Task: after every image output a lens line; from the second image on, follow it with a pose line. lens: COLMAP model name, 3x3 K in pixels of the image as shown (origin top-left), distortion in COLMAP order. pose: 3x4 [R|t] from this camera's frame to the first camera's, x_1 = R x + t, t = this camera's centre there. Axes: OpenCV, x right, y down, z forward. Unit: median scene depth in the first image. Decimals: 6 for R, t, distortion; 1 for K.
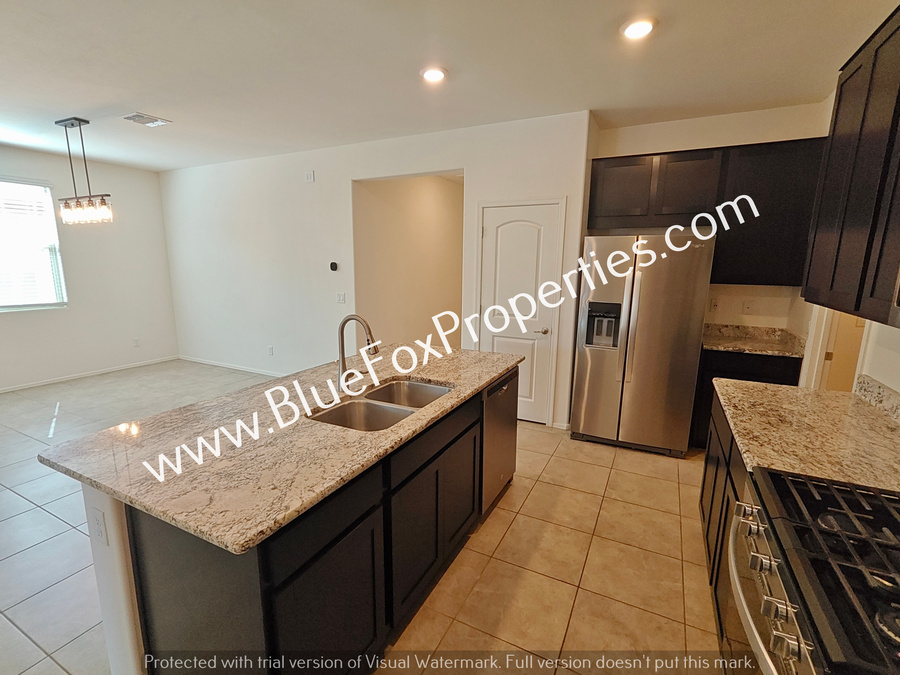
lens RADIAL K [[433.7, 0, 450.0], [0, 433.7, 356.0], [0, 0, 1]] dist [0.002333, 0.002729]
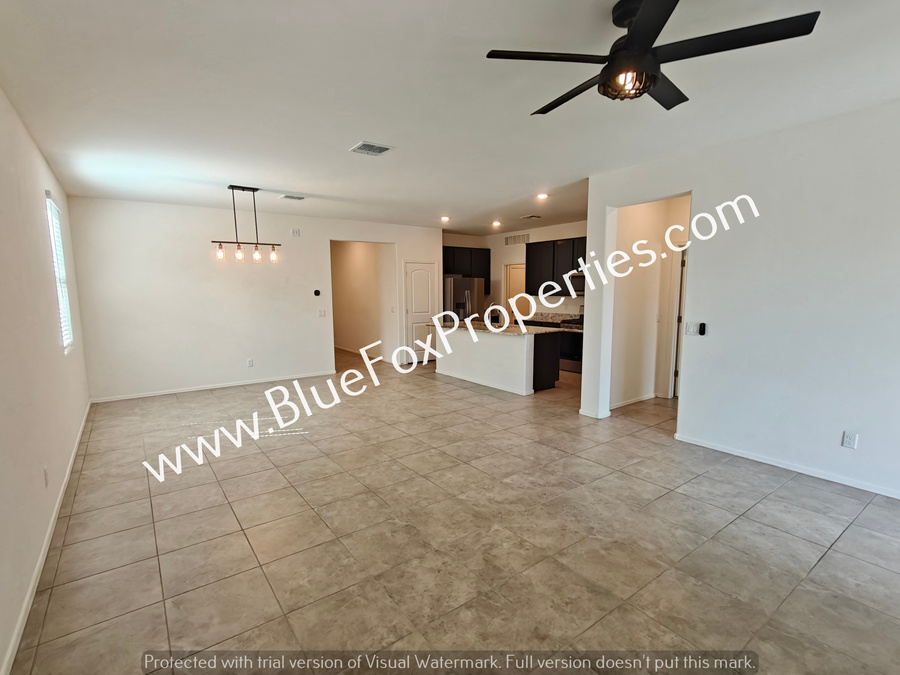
lens RADIAL K [[433.7, 0, 442.5], [0, 433.7, 341.6], [0, 0, 1]] dist [0.002333, 0.002729]
pose [[0.476150, -0.116885, 0.871561, -1.787273], [0.200038, 0.979539, 0.022082, 0.012698], [-0.856309, 0.163831, 0.489790, -0.092546]]
